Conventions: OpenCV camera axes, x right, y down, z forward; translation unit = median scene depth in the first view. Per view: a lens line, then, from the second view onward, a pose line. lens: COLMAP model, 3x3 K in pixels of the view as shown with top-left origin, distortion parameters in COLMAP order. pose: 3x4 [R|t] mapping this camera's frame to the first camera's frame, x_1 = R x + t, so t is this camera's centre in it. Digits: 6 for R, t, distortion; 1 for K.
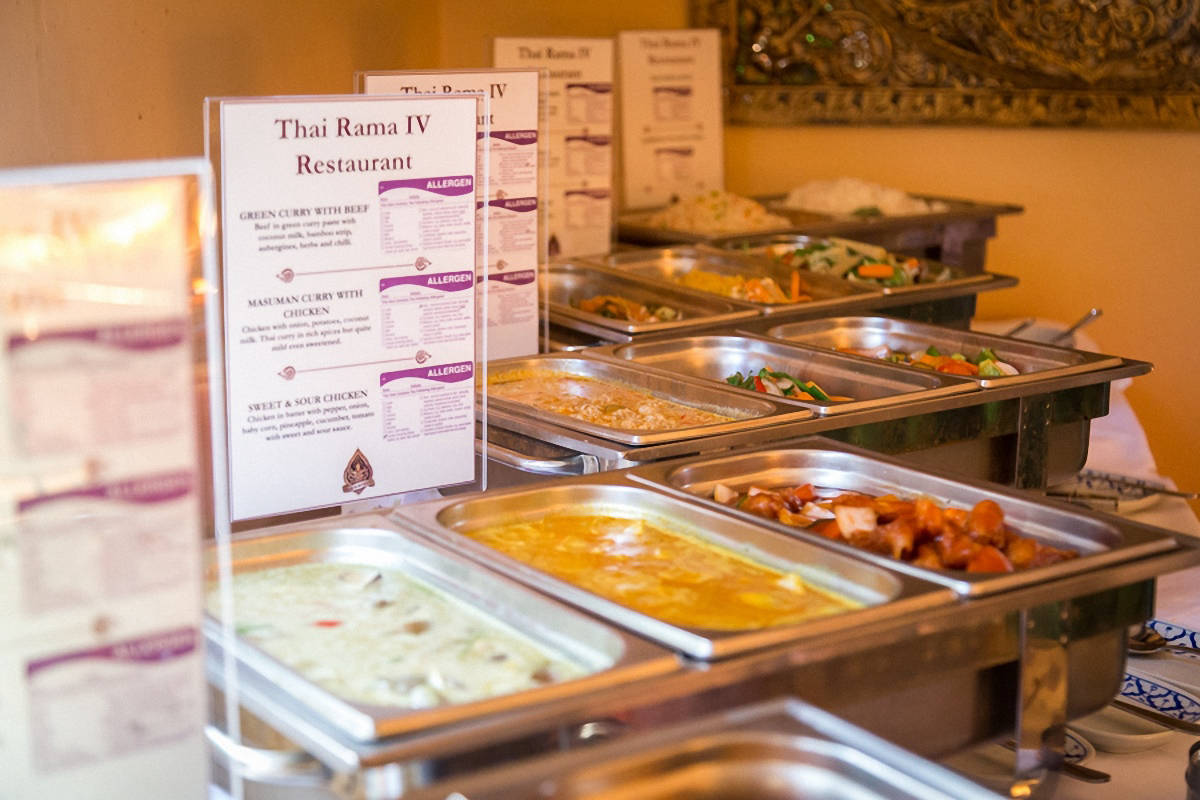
lens RADIAL K [[1985.6, 0, 600.1], [0, 1985.6, 398.5], [0, 0, 1]] dist [0.013660, 0.000000]
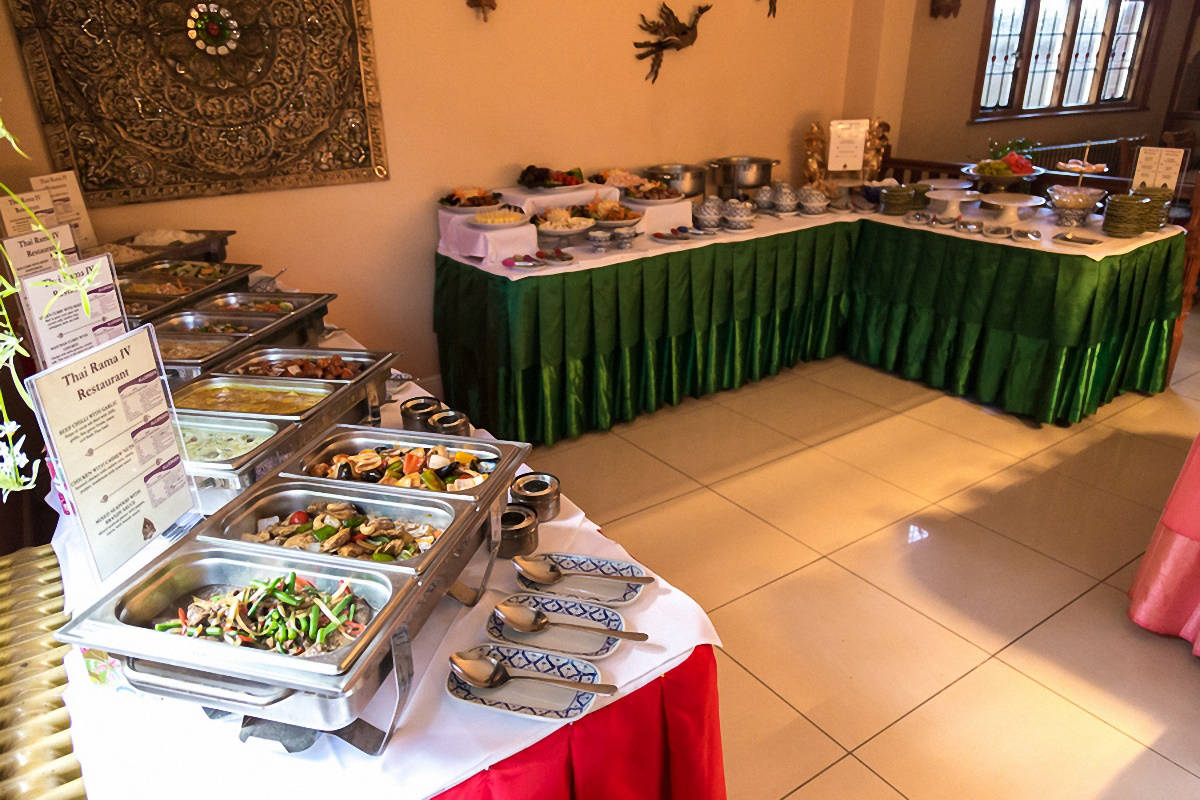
lens RADIAL K [[820.0, 0, 599.5], [0, 820.0, 404.0], [0, 0, 1]] dist [0.000825, 0.000254]
pose [[0.746624, -0.281518, 0.602745, -0.137025], [0.165443, 0.956156, 0.241647, -0.053704], [-0.644346, -0.080700, 0.760464, -0.154032]]
